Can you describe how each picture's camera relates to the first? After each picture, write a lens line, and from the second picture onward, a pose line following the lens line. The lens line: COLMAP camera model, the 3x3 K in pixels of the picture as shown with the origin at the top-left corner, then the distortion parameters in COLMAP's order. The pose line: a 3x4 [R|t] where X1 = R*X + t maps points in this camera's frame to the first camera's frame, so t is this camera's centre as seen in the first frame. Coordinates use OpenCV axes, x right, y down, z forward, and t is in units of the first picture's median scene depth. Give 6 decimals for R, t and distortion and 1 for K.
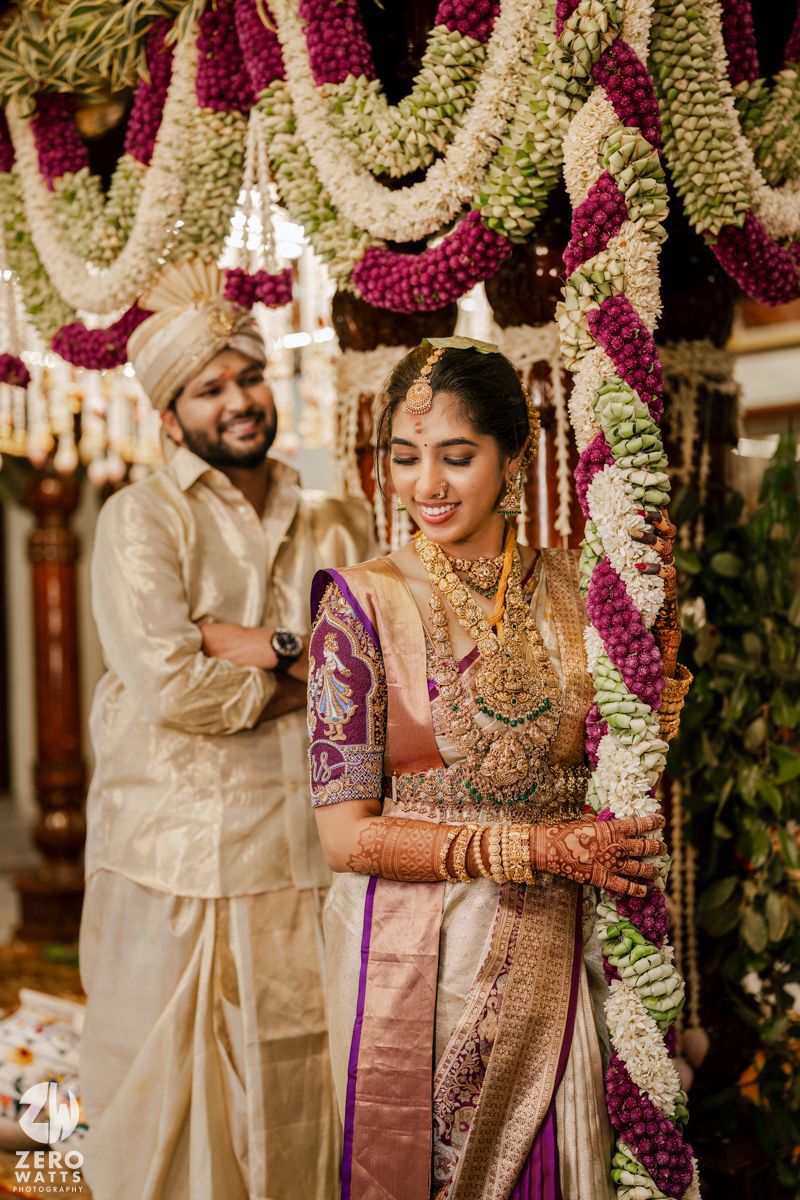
lens RADIAL K [[1648.7, 0, 414.7], [0, 1648.7, 599.6], [0, 0, 1]] dist [-0.118725, 1.015651]
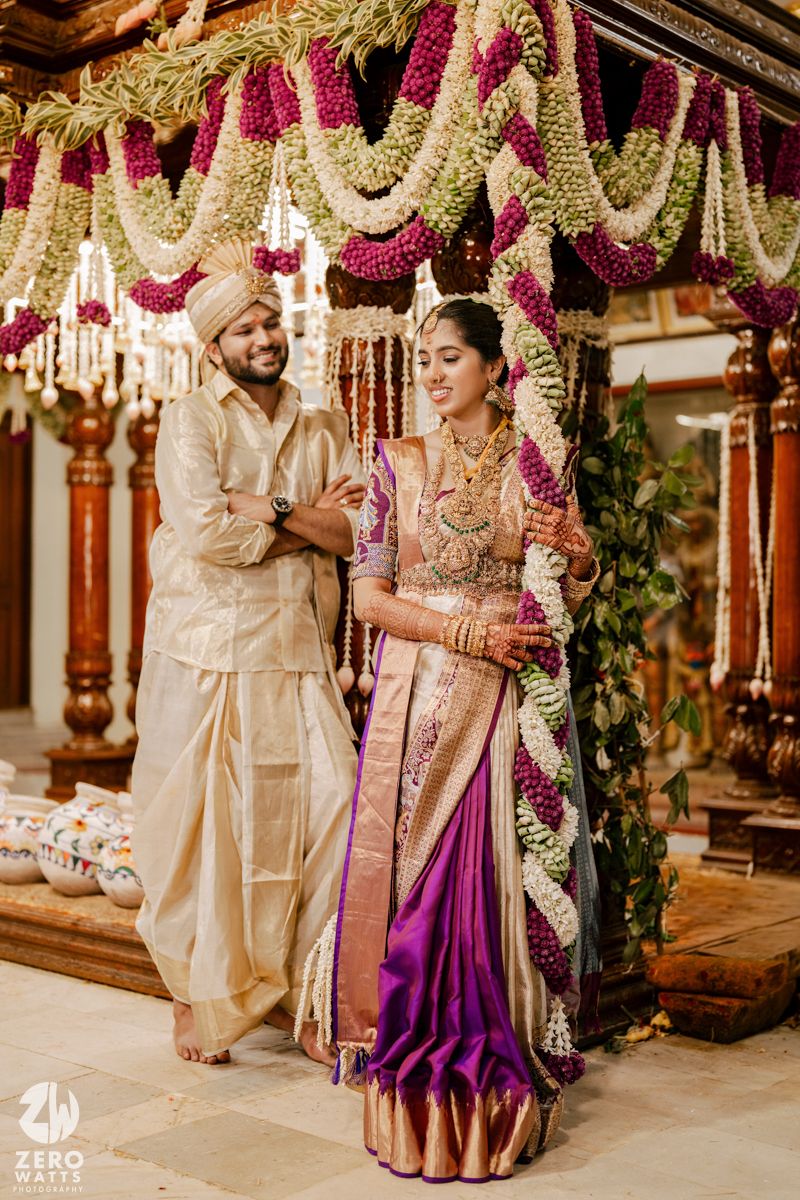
lens RADIAL K [[1648.7, 0, 414.7], [0, 1648.7, 599.6], [0, 0, 1]] dist [-0.118725, 1.015651]
pose [[0.999269, 0.037508, 0.007423, 0.030443], [-0.037577, 0.999249, 0.009406, 0.100523], [-0.007064, -0.009678, 0.999928, -0.503306]]
